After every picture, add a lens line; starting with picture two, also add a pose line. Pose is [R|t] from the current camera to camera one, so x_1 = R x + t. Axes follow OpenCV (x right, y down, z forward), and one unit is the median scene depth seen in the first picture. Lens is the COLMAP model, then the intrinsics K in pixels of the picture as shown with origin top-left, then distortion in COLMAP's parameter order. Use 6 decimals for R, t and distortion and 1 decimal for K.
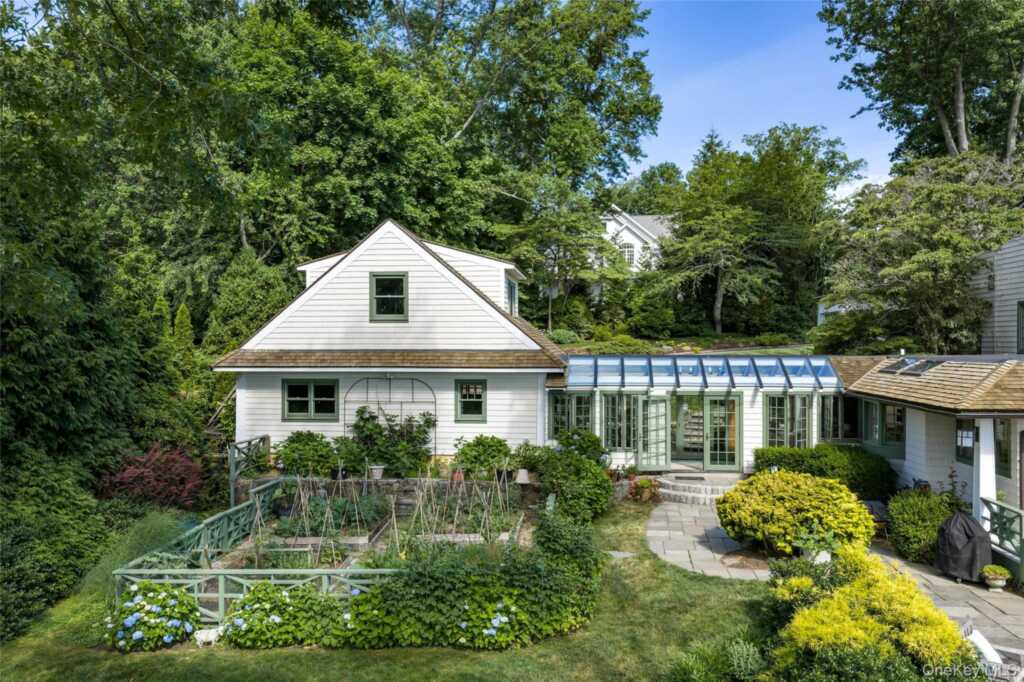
lens RADIAL K [[831.7, 0, 512.0], [0, 831.7, 341.0], [0, 0, 1]] dist [-0.005225, 0.077363]
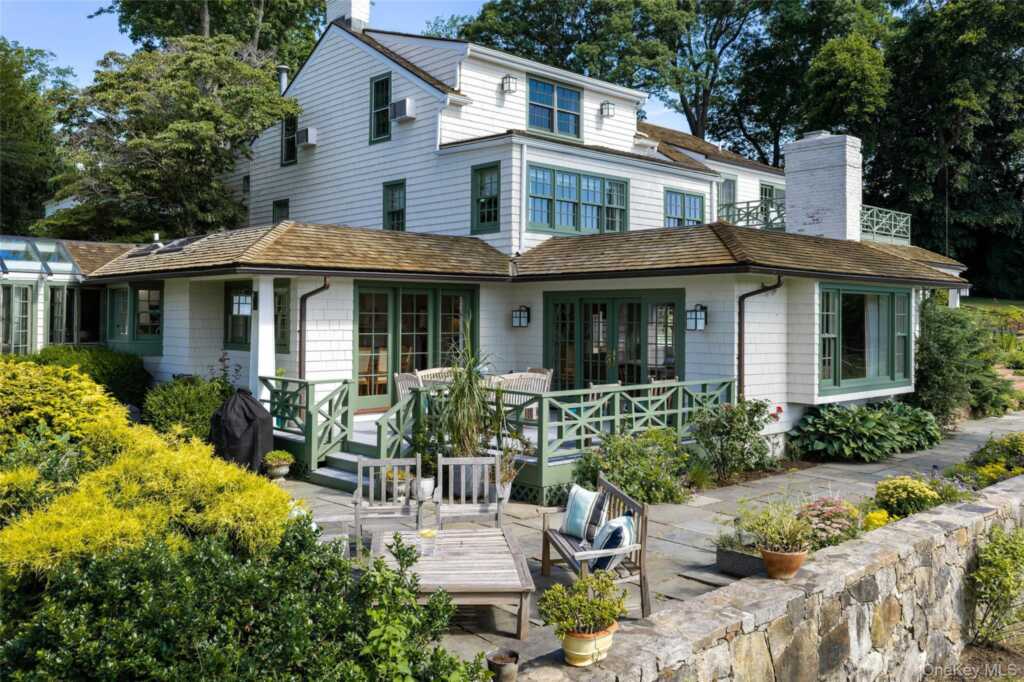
lens RADIAL K [[846.8, 0, 512.0], [0, 846.8, 341.0], [0, 0, 1]] dist [-0.009945, -0.004192]
pose [[0.650876, 0.004111, 0.759173, 0.095931], [-0.023873, 0.999602, 0.015055, 0.128966], [-0.758809, -0.027923, 0.650714, 0.274895]]
